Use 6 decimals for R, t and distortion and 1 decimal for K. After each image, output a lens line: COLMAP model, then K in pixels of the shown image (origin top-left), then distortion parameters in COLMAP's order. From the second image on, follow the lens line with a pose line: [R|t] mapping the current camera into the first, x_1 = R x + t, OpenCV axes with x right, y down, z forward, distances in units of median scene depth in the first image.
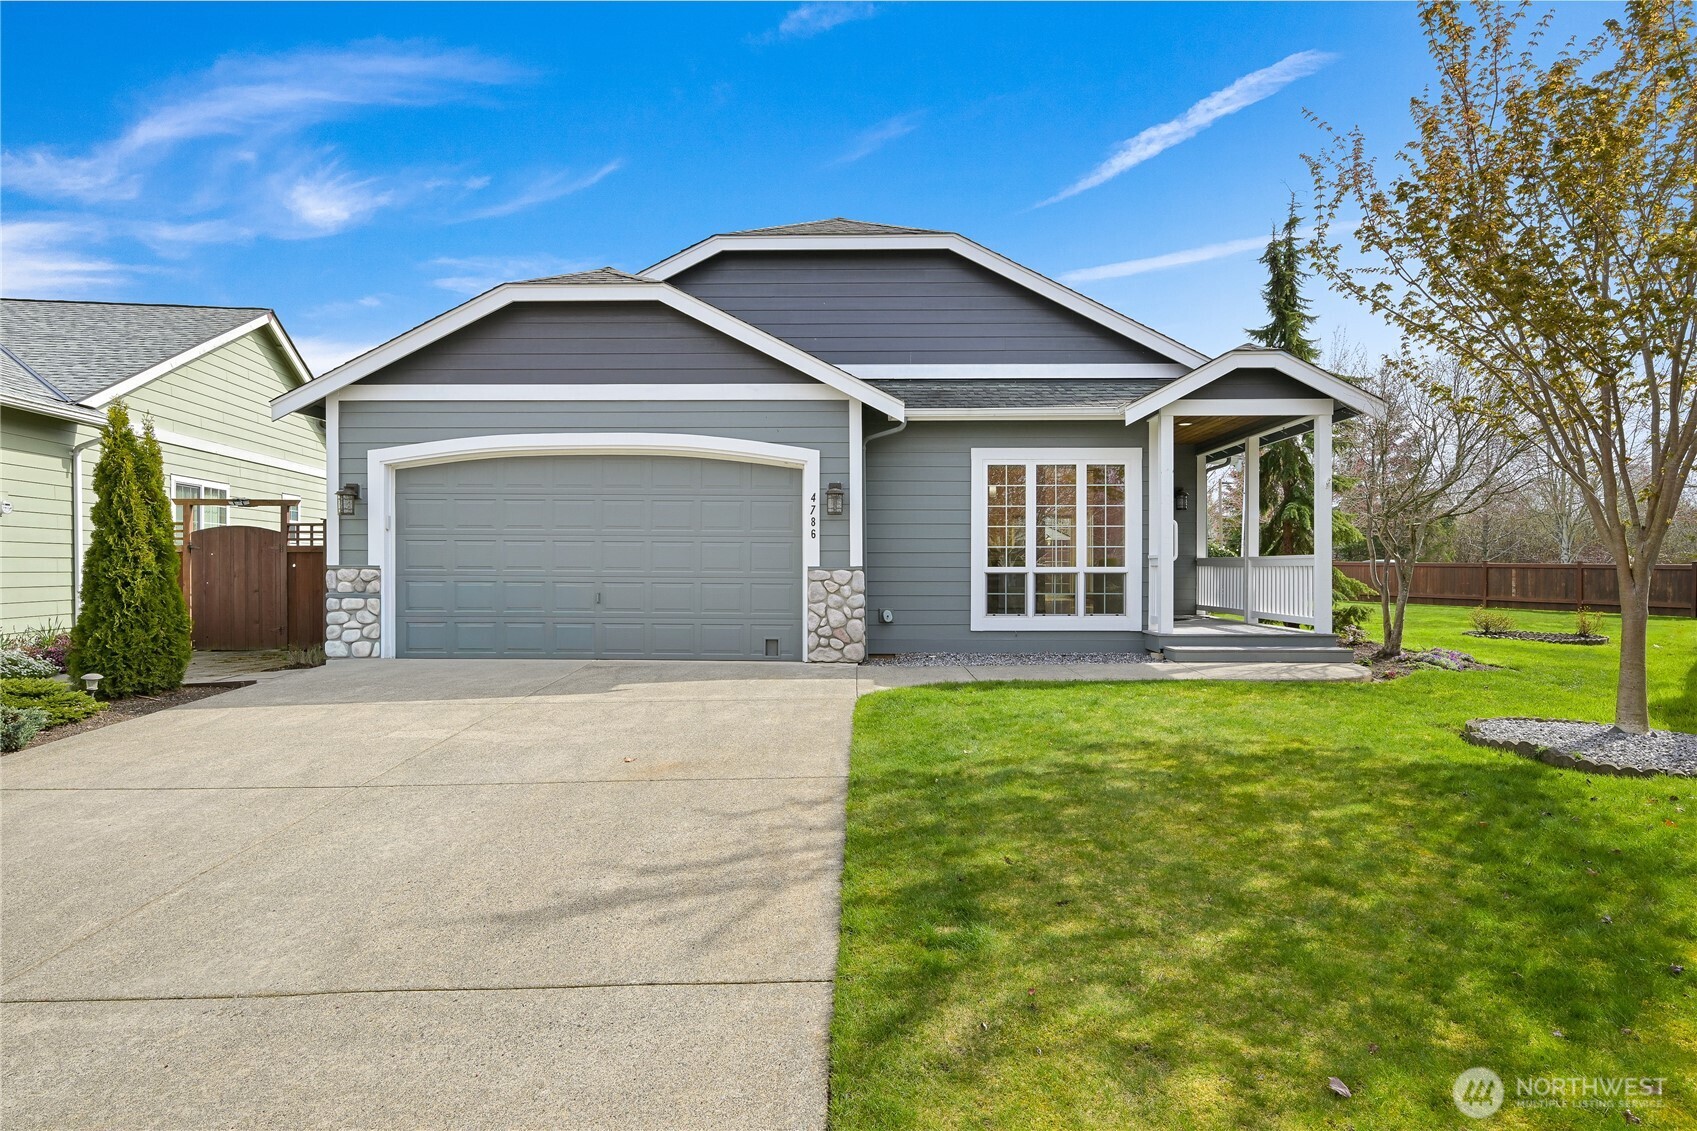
lens RADIAL K [[899.6, 0, 847.9], [0, 899.6, 564.7], [0, 0, 1]] dist [-0.006833, -0.000563]
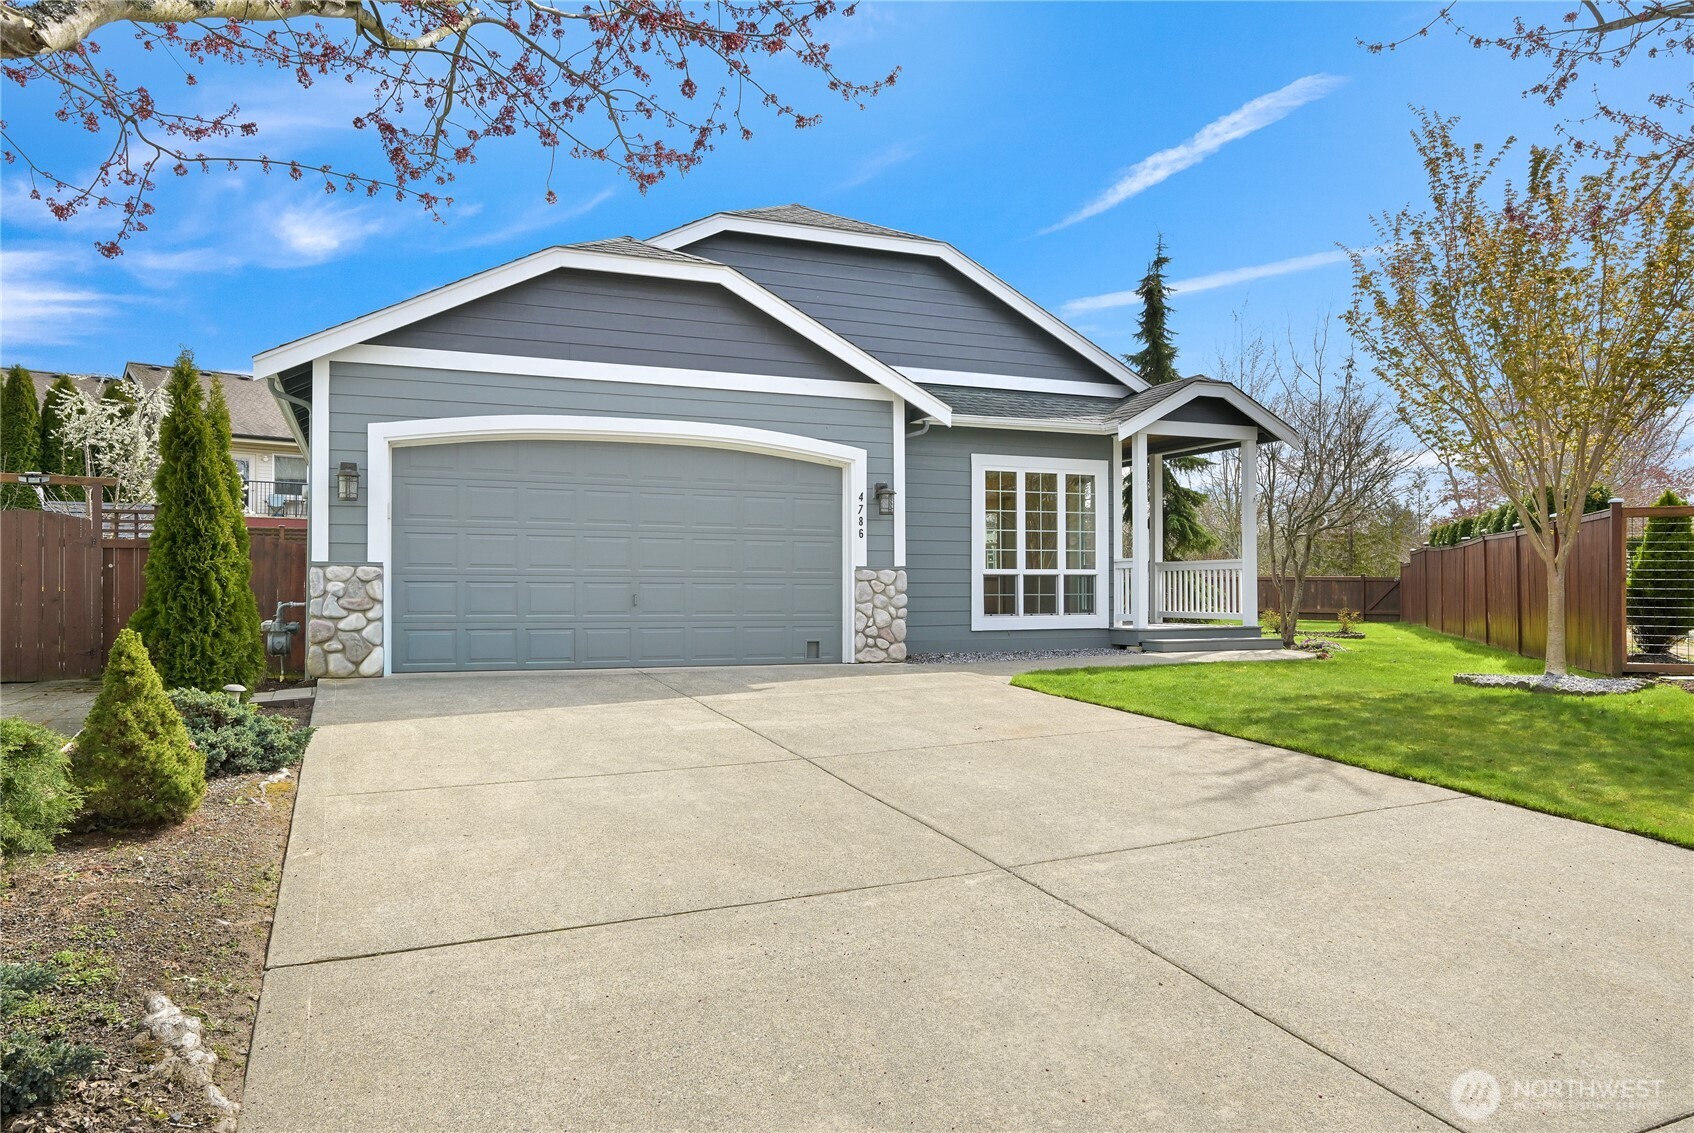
lens RADIAL K [[1113.5, 0, 847.9], [0, 1113.5, 568.7], [0, 0, 1]] dist [0.001554, 0.001035]
pose [[0.914114, 0.004930, 0.405426, -0.538802], [0.001778, 0.999868, -0.016167, 0.024033], [-0.405452, 0.015499, 0.913985, -0.114942]]
